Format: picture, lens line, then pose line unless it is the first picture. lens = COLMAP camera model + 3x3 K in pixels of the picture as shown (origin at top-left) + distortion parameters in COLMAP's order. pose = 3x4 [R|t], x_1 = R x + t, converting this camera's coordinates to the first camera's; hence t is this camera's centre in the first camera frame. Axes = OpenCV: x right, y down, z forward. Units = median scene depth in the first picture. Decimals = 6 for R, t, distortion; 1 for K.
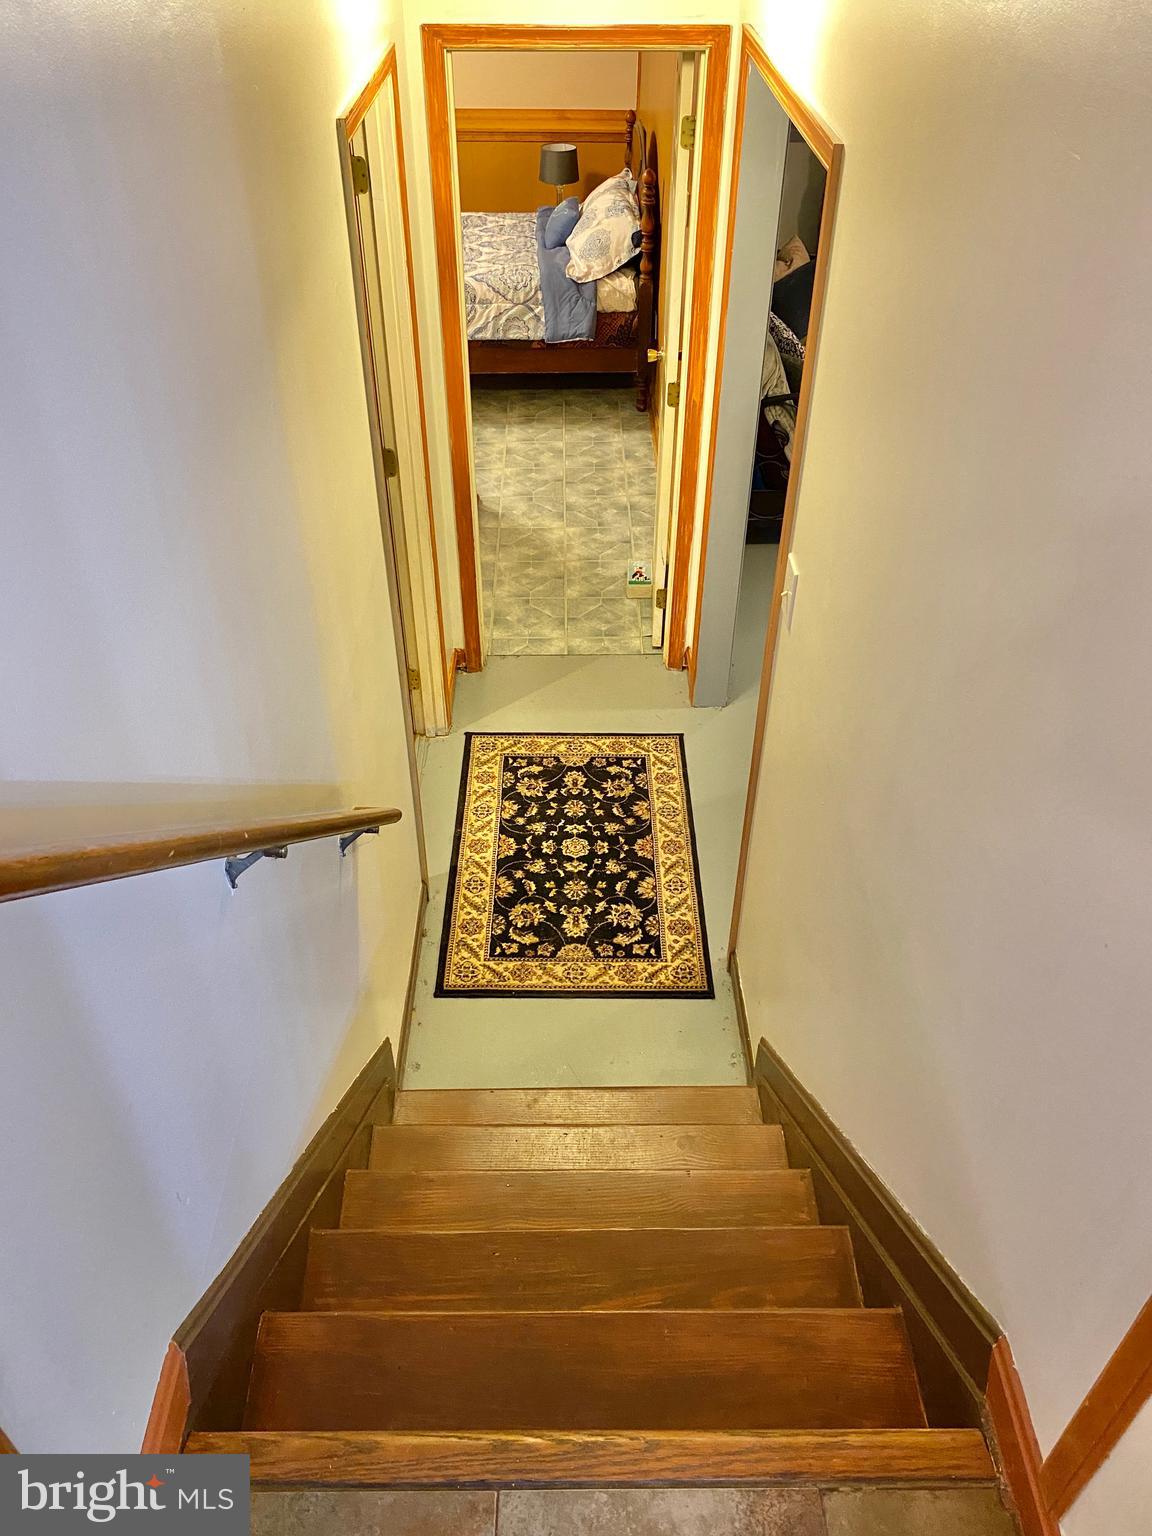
lens RADIAL K [[1172.2, 0, 573.6], [0, 1172.2, 760.1], [0, 0, 1]] dist [0.040862, -0.045386]
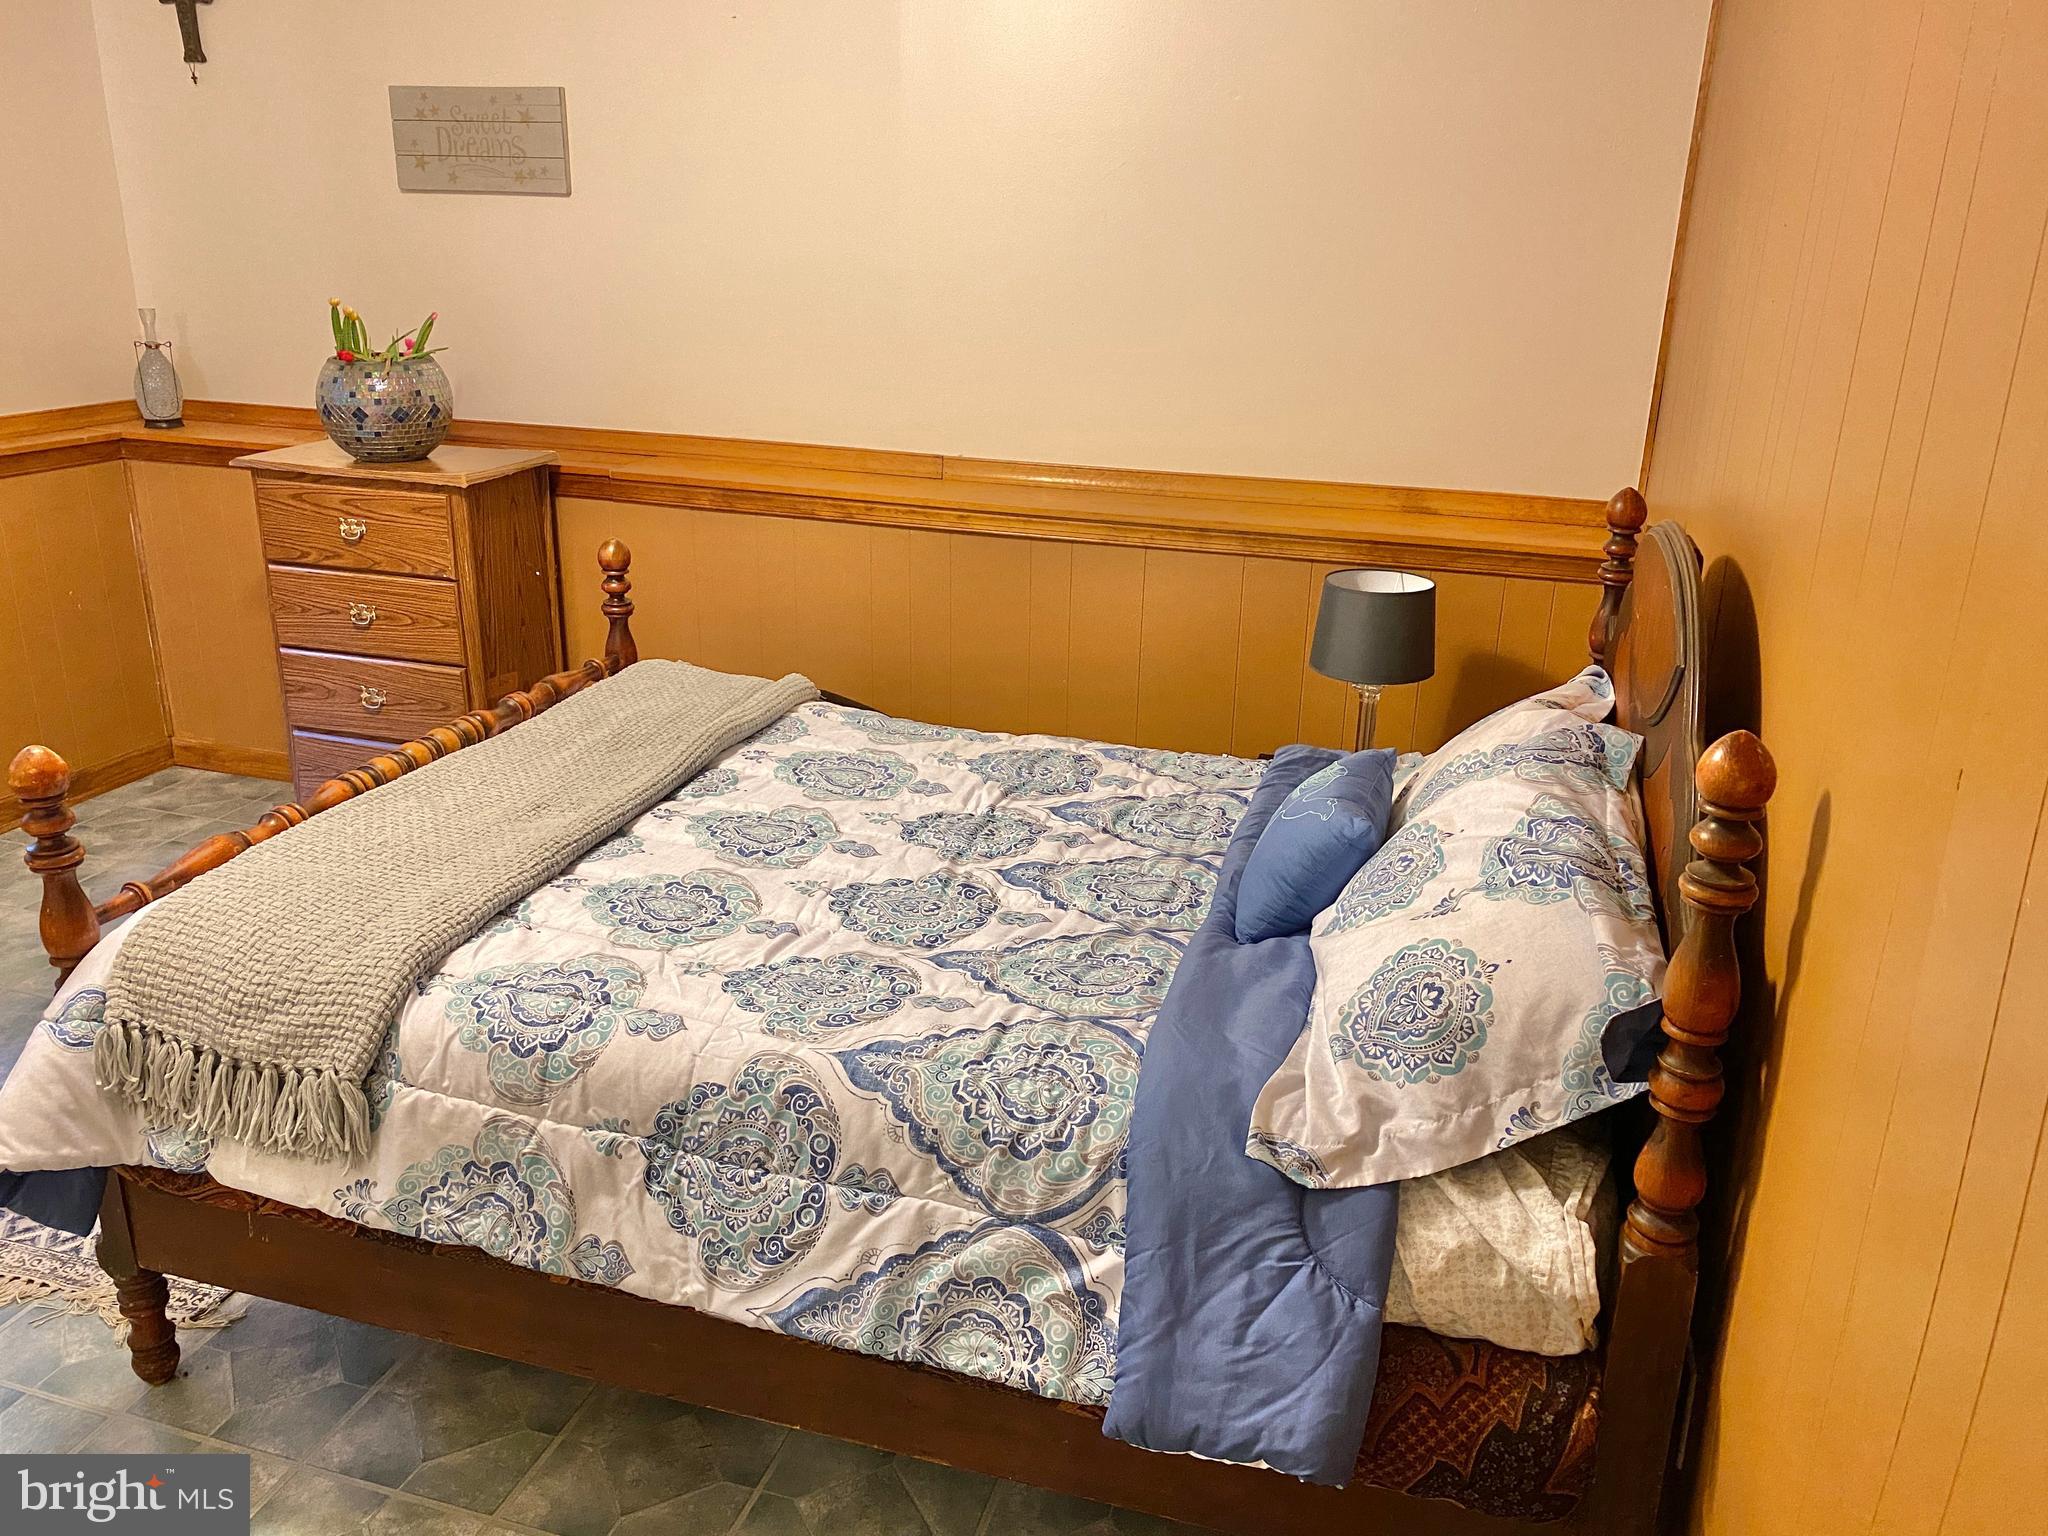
lens RADIAL K [[1562.9, 0, 1021.8], [0, 1562.9, 751.8], [0, 0, 1]] dist [0.040862, -0.045386]
pose [[0.952200, 0.112791, -0.283890, 0.025817], [-0.204029, 0.926479, -0.316241, -0.375804], [0.227349, 0.359046, 0.905206, 0.711819]]
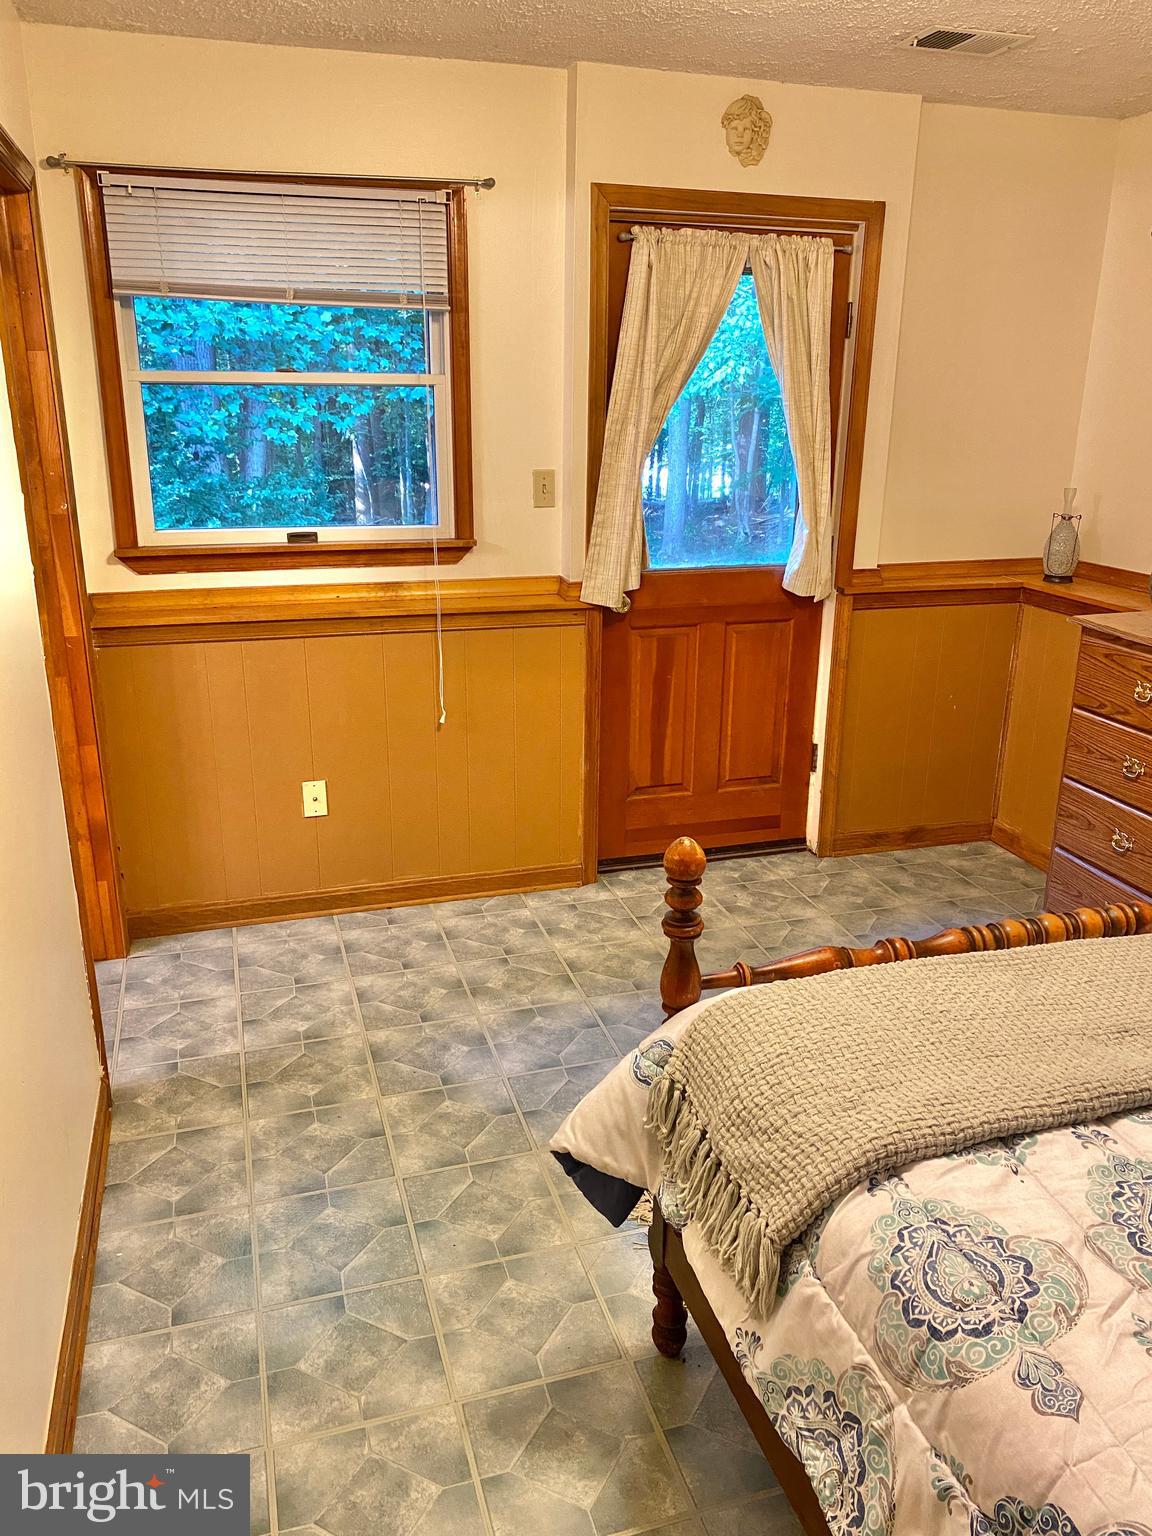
lens RADIAL K [[1172.2, 0, 591.9], [0, 1172.2, 767.4], [0, 0, 1]] dist [0.040862, -0.045386]
pose [[0.288666, 0.291929, -0.911838, -0.001582], [-0.613407, 0.787636, 0.057975, -0.451528], [0.735122, 0.542592, 0.406435, 0.807934]]
